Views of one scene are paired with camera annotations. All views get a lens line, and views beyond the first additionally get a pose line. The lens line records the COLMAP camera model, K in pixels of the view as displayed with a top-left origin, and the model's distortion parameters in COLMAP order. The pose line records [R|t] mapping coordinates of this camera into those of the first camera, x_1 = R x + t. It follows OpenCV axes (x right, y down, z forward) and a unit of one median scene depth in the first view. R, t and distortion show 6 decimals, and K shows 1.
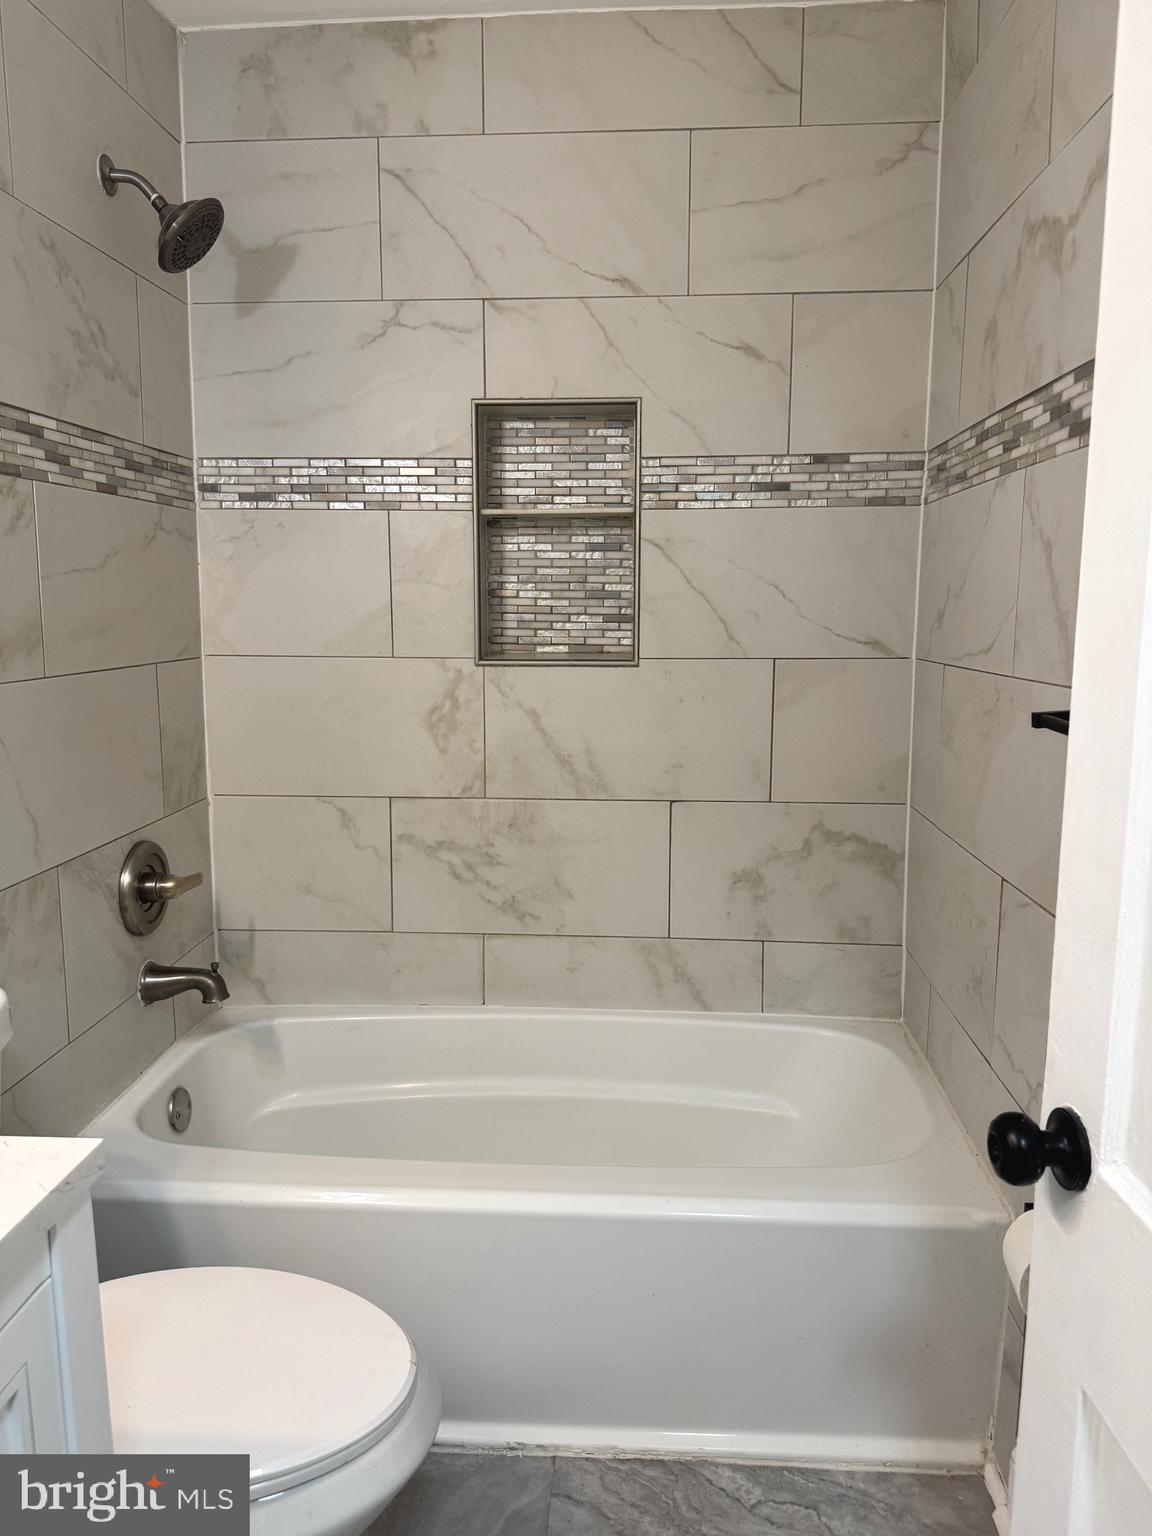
lens RADIAL K [[1085.5, 0, 587.1], [0, 1085.5, 771.3], [0, 0, 1]] dist [0.143518, -0.213811]
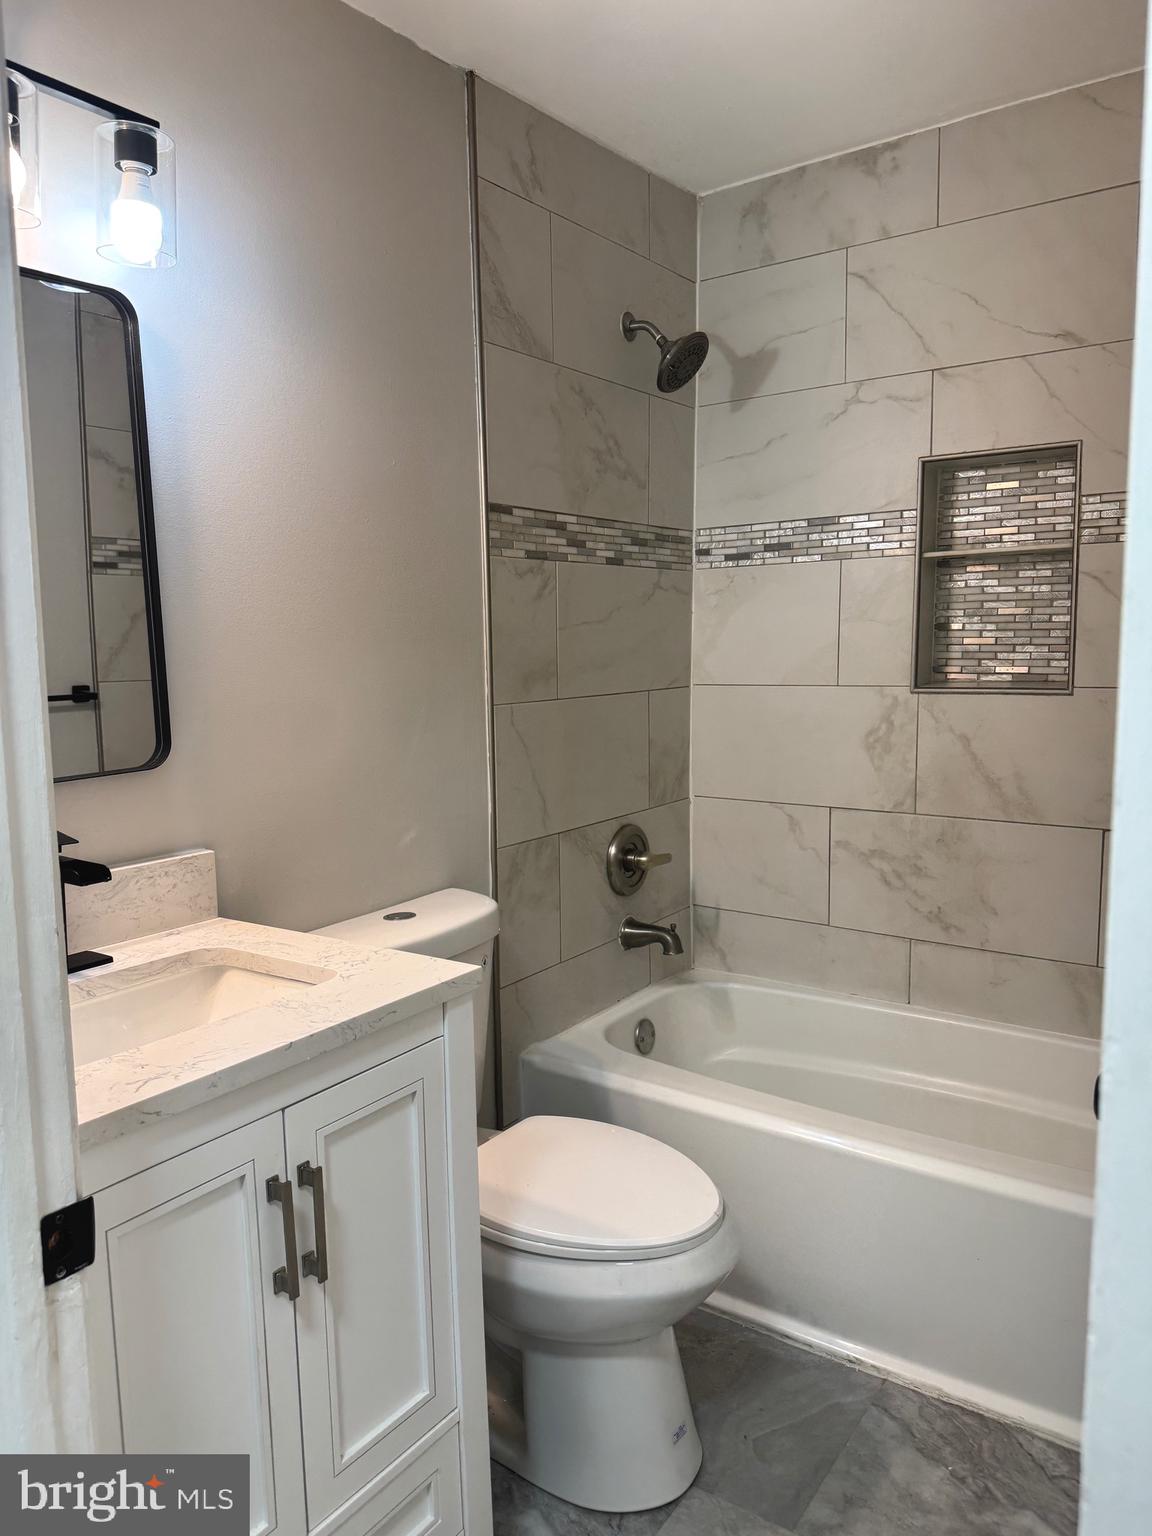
lens RADIAL K [[1082.6, 0, 570.2], [0, 1082.6, 774.6], [0, 0, 1]] dist [0.110424, -0.163378]
pose [[0.846748, 0.049962, -0.529643, 0.195967], [-0.064866, 0.997848, -0.009574, 0.018543], [0.528025, 0.042463, 0.848167, -0.121039]]
